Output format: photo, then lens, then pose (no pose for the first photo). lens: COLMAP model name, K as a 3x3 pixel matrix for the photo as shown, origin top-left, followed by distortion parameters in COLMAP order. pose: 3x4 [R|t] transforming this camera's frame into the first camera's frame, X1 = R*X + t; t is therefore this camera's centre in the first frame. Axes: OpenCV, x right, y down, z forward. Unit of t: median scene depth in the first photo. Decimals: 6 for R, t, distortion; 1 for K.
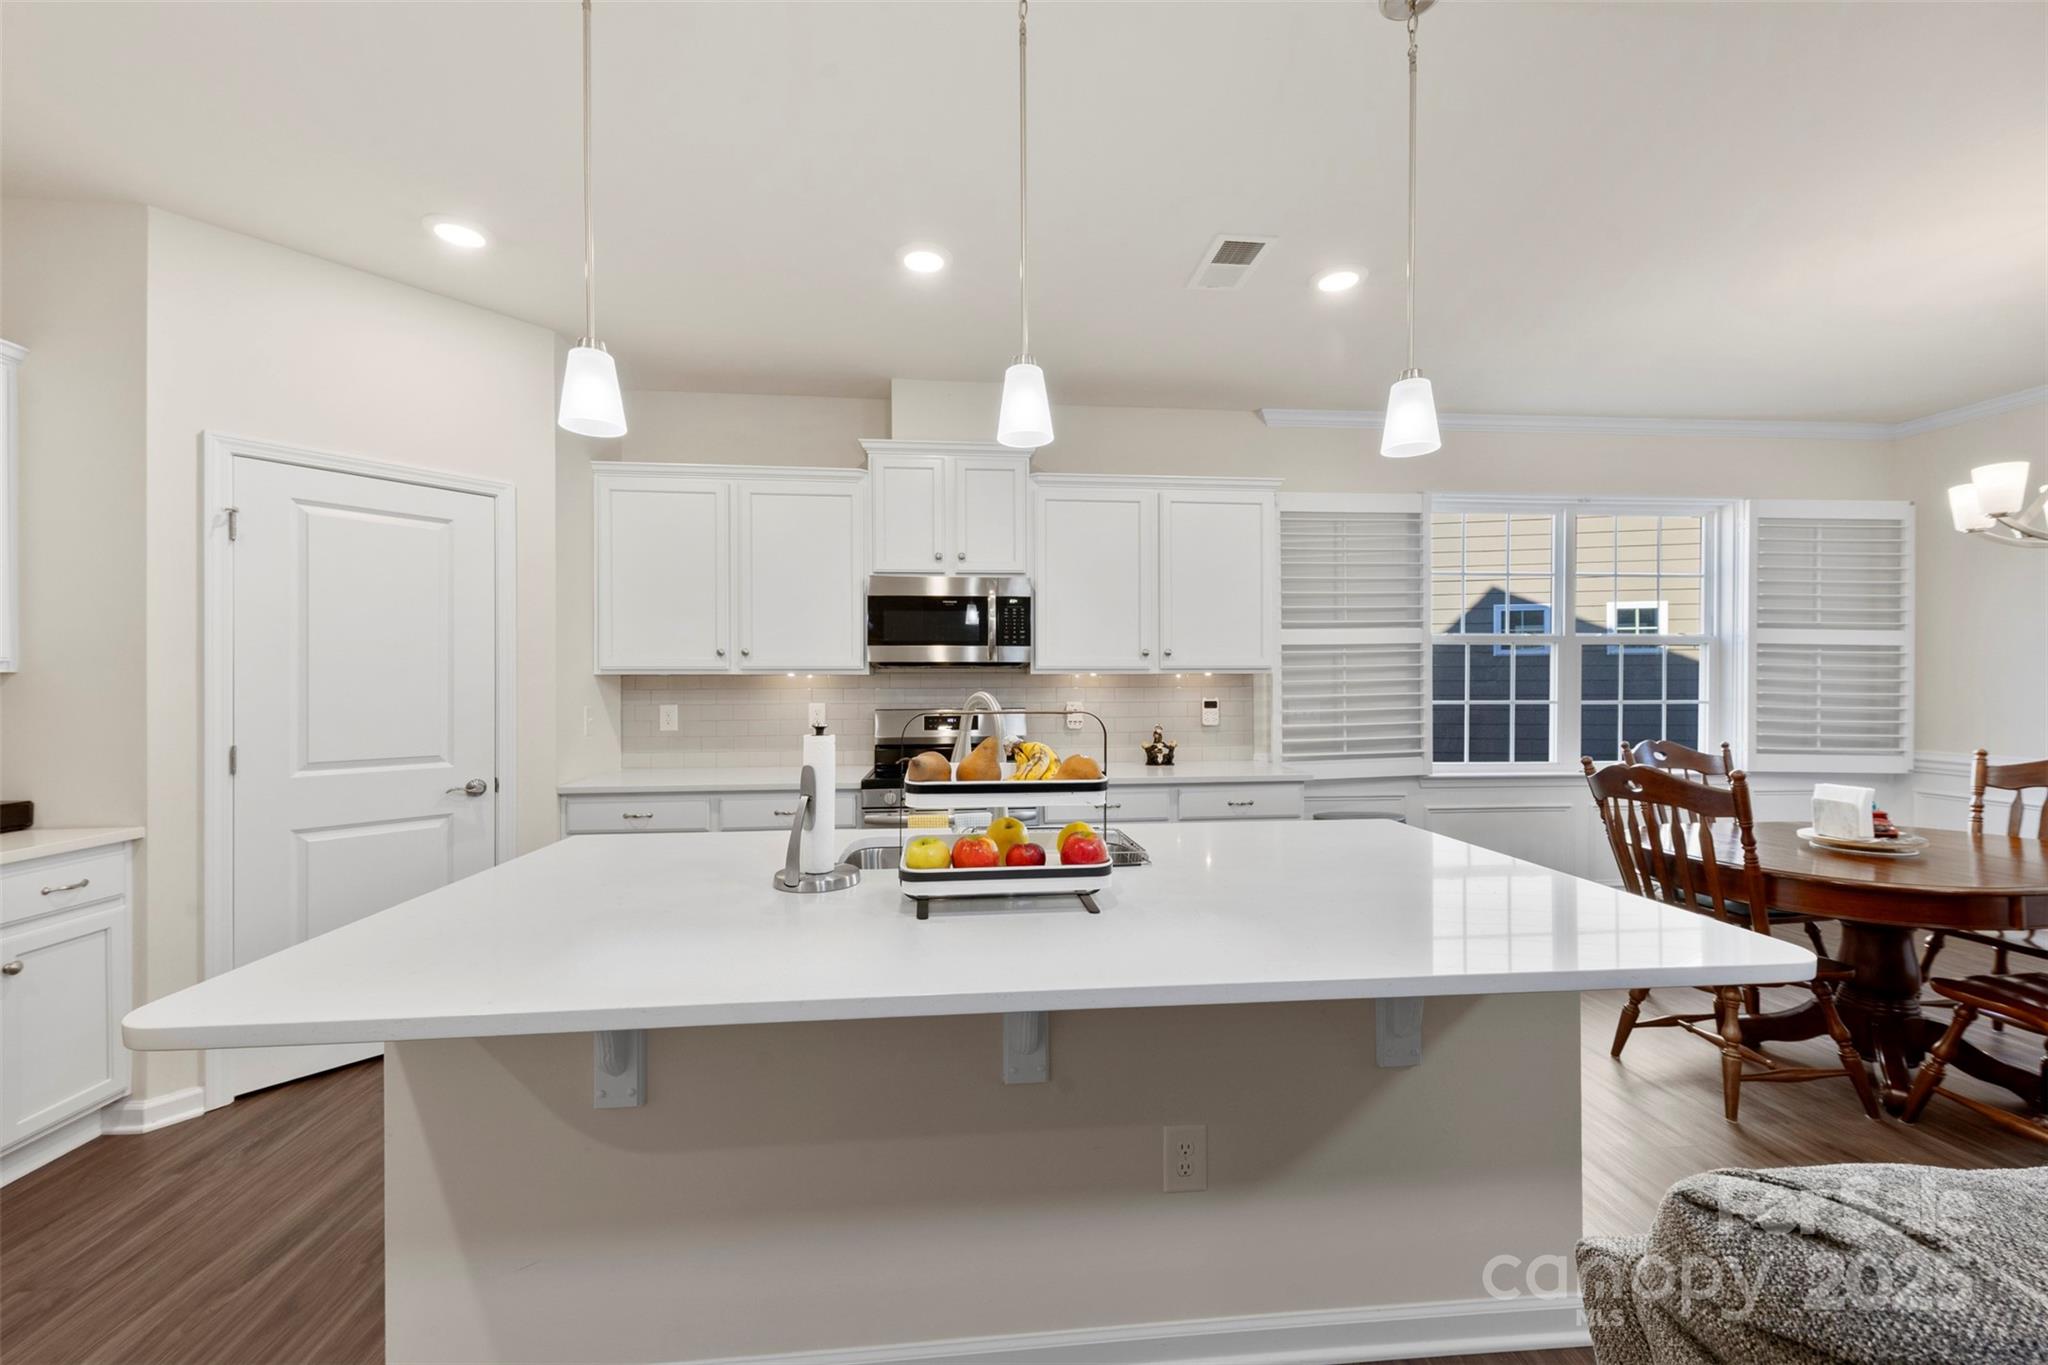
lens RADIAL K [[786.0, 0, 1025.5], [0, 786.0, 686.5], [0, 0, 1]] dist [0.013942, -0.004696]
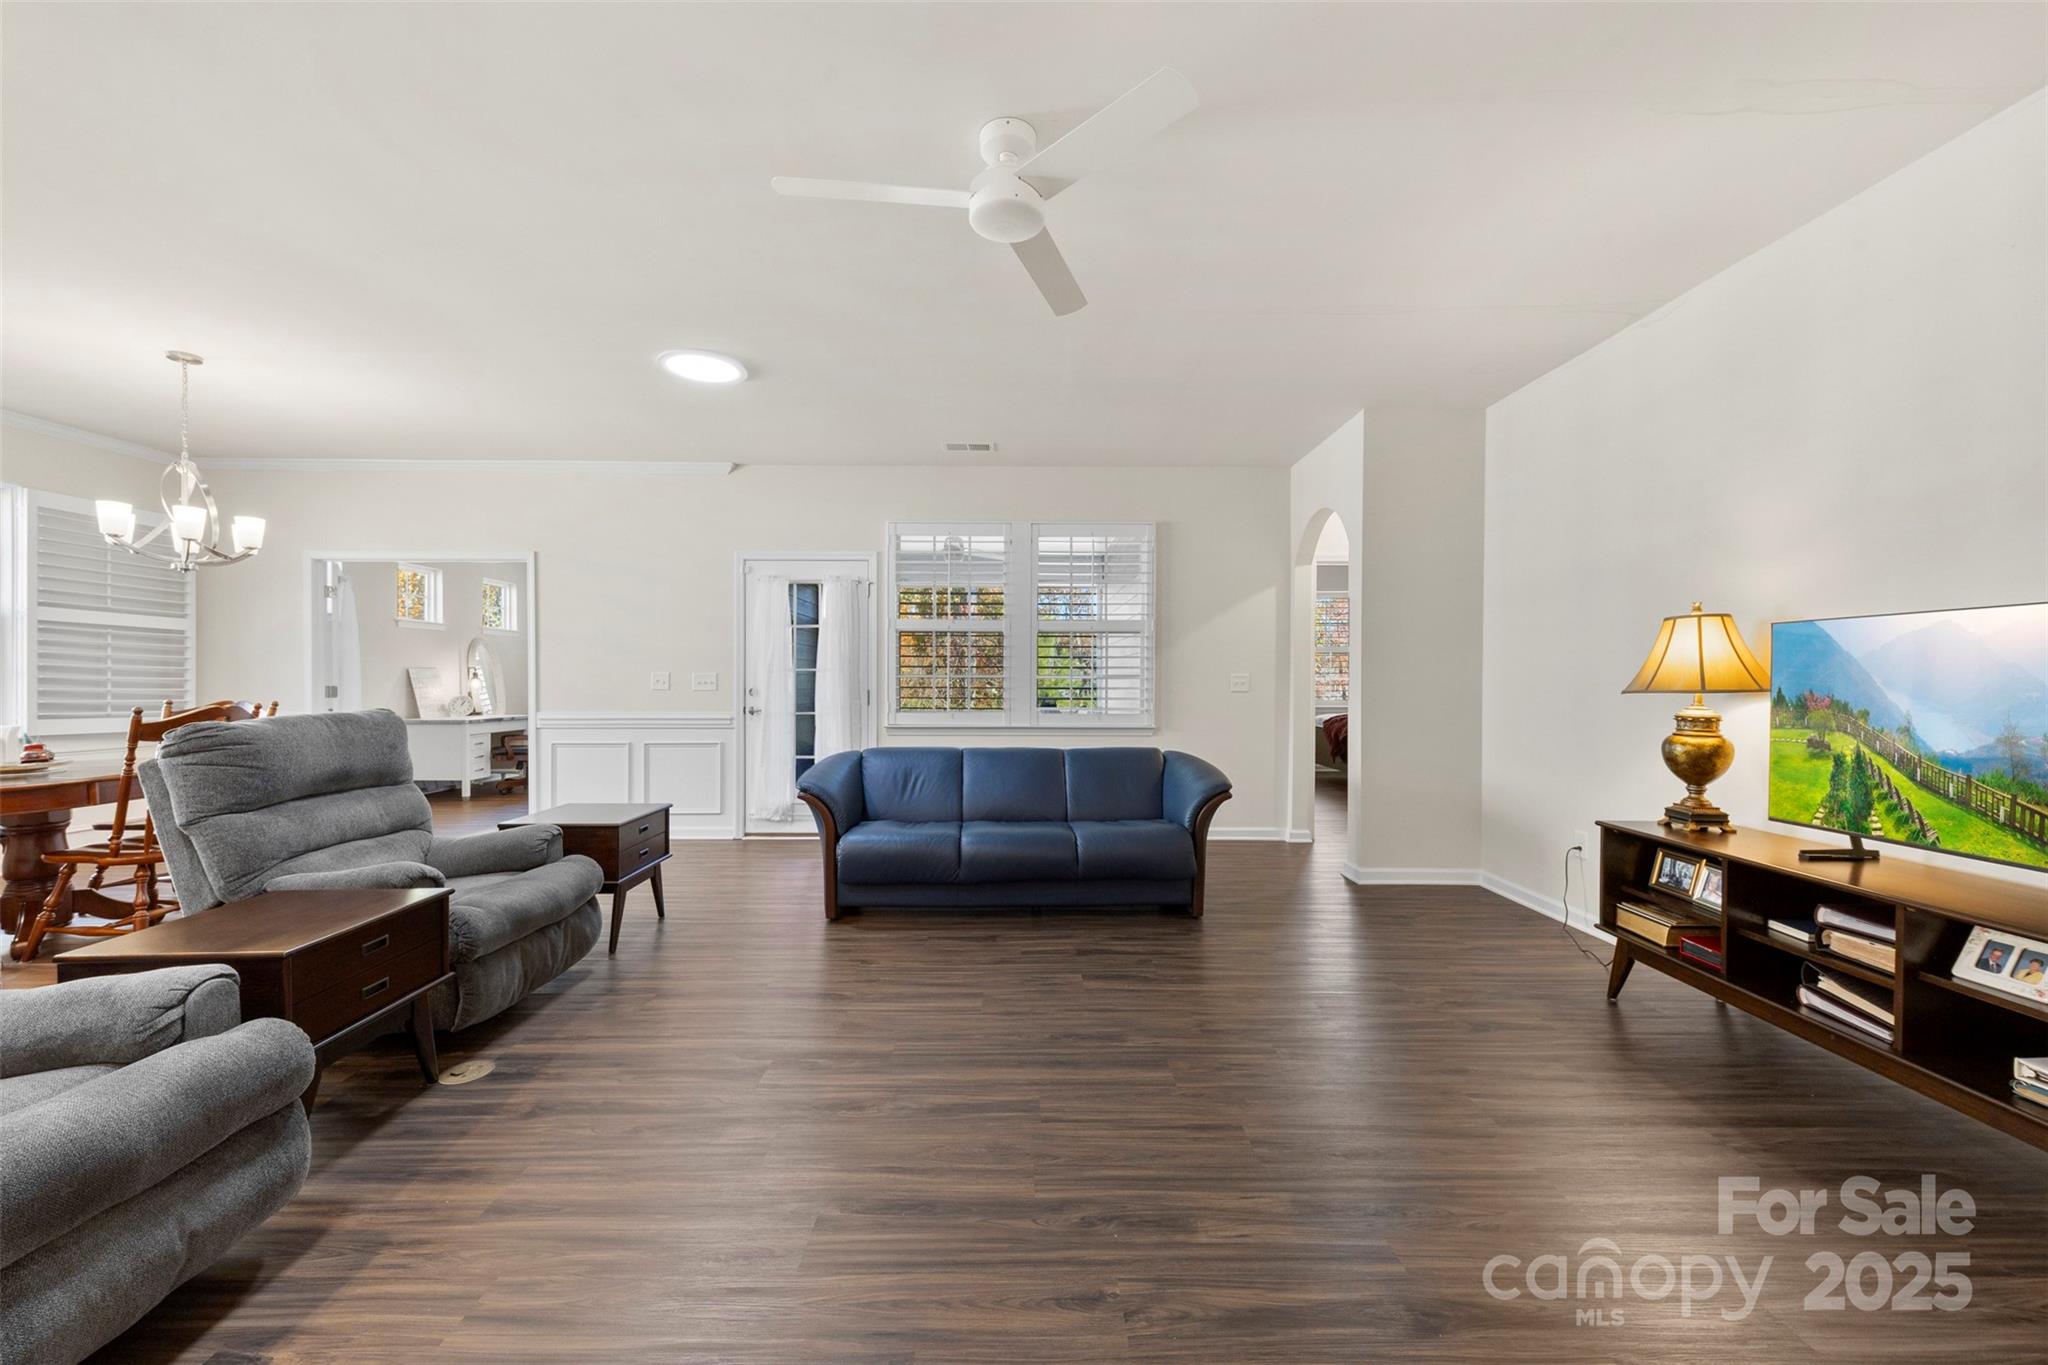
lens RADIAL K [[786.0, 0, 1025.5], [0, 786.0, 686.5], [0, 0, 1]] dist [0.013942, -0.004696]
pose [[0.086853, -0.004786, 0.996210, -0.070738], [0.000556, 0.999989, 0.004756, 0.039442], [-0.996221, 0.000141, 0.086854, -0.539559]]
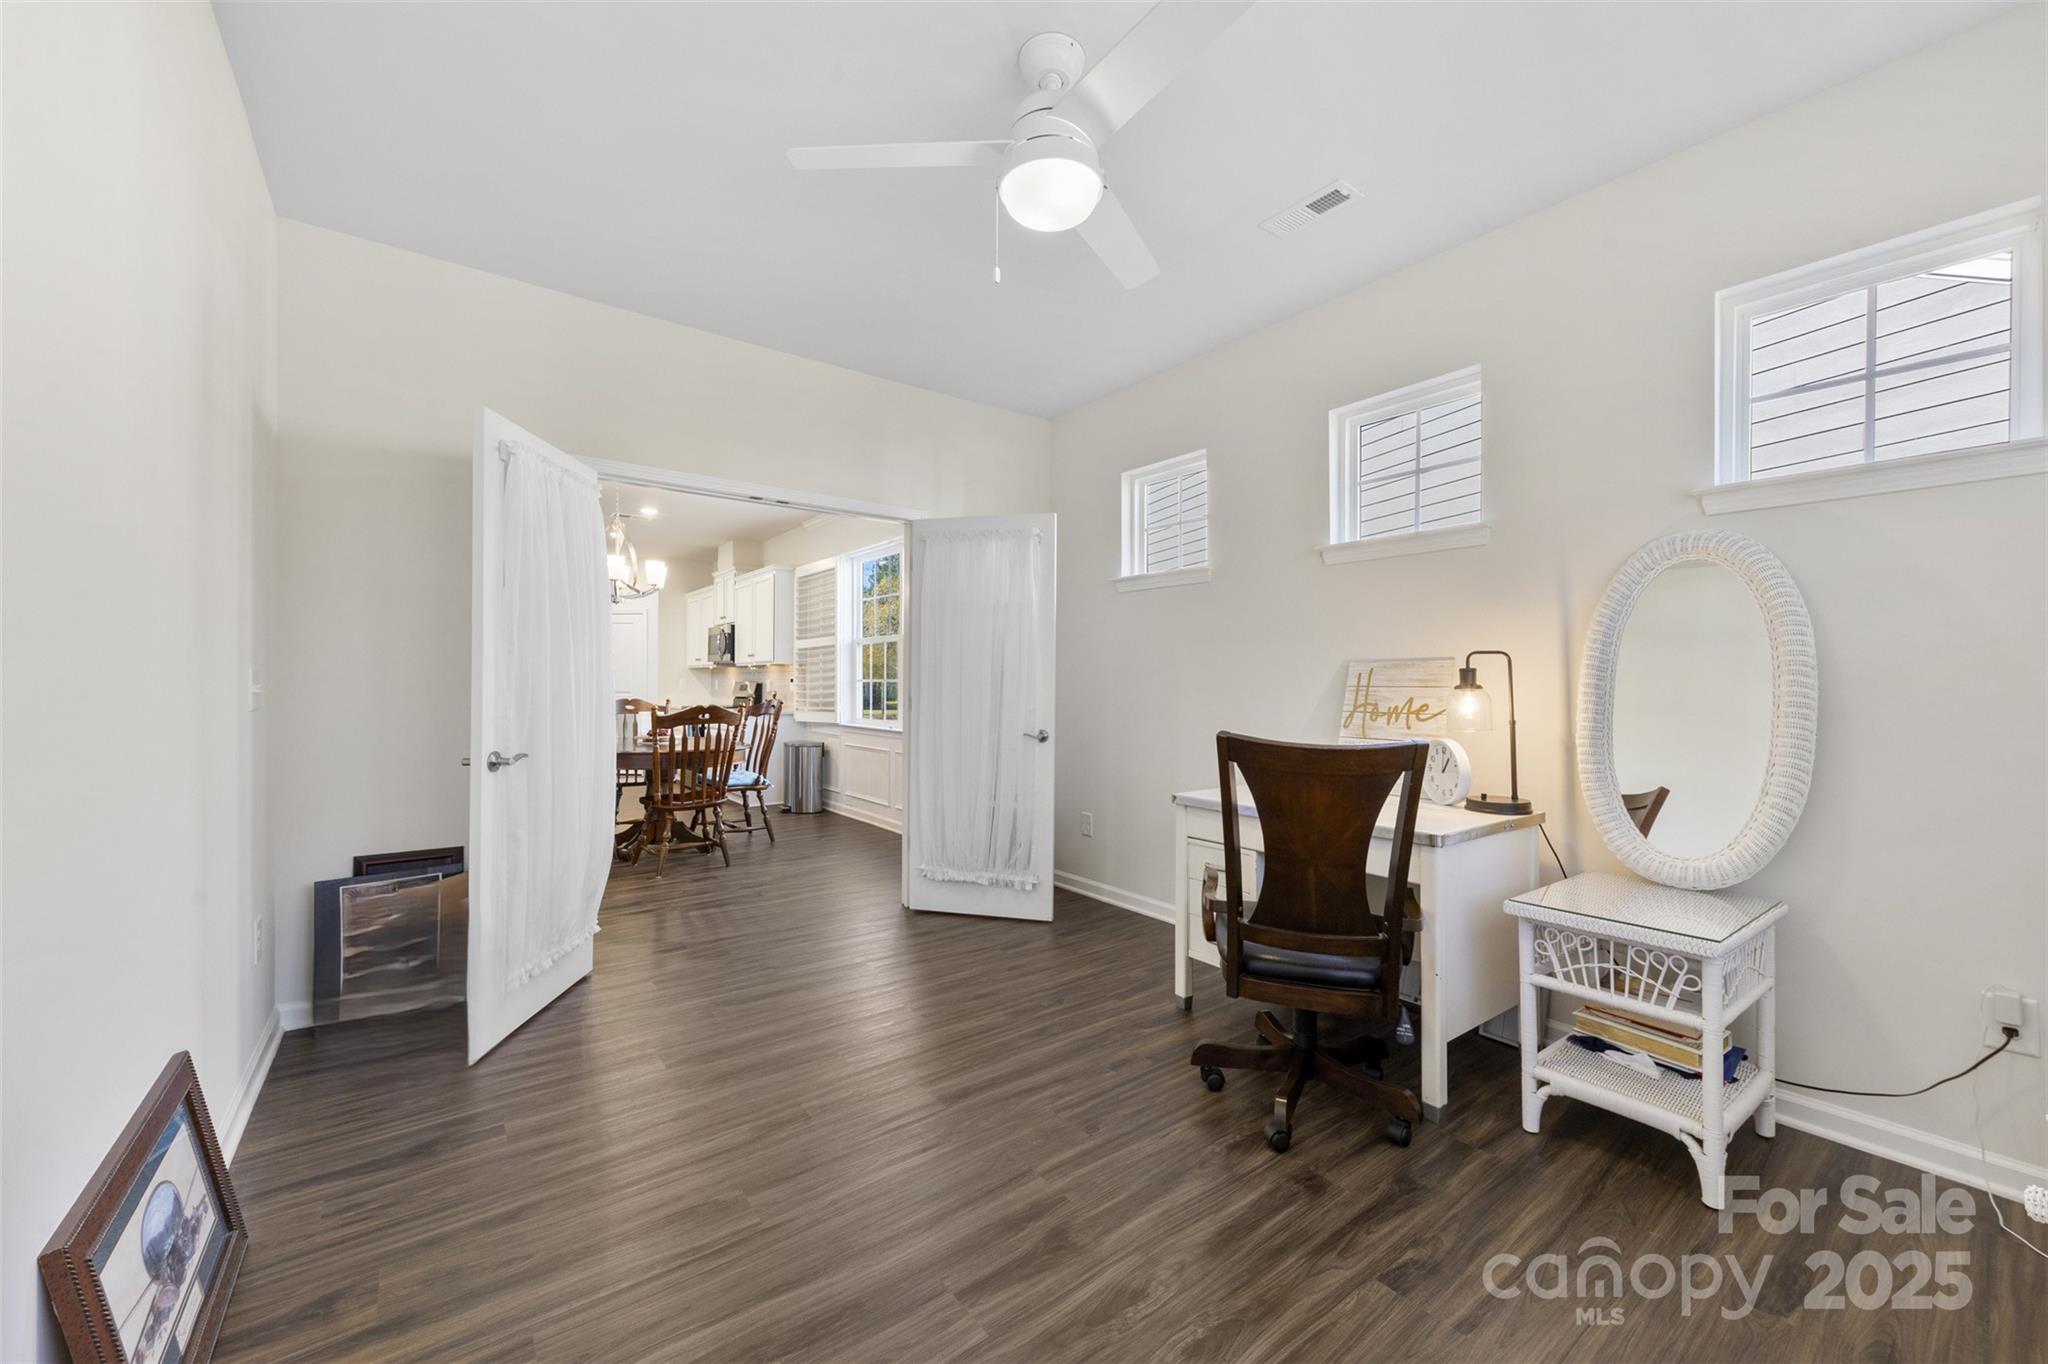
lens RADIAL K [[786.0, 0, 1025.5], [0, 786.0, 686.0], [0, 0, 1]] dist [0.013942, -0.004696]
pose [[0.522265, 0.008728, -0.852738, 2.385038], [-0.010108, 0.999941, 0.004045, 0.024801], [0.852723, 0.006507, 0.522323, 0.516936]]
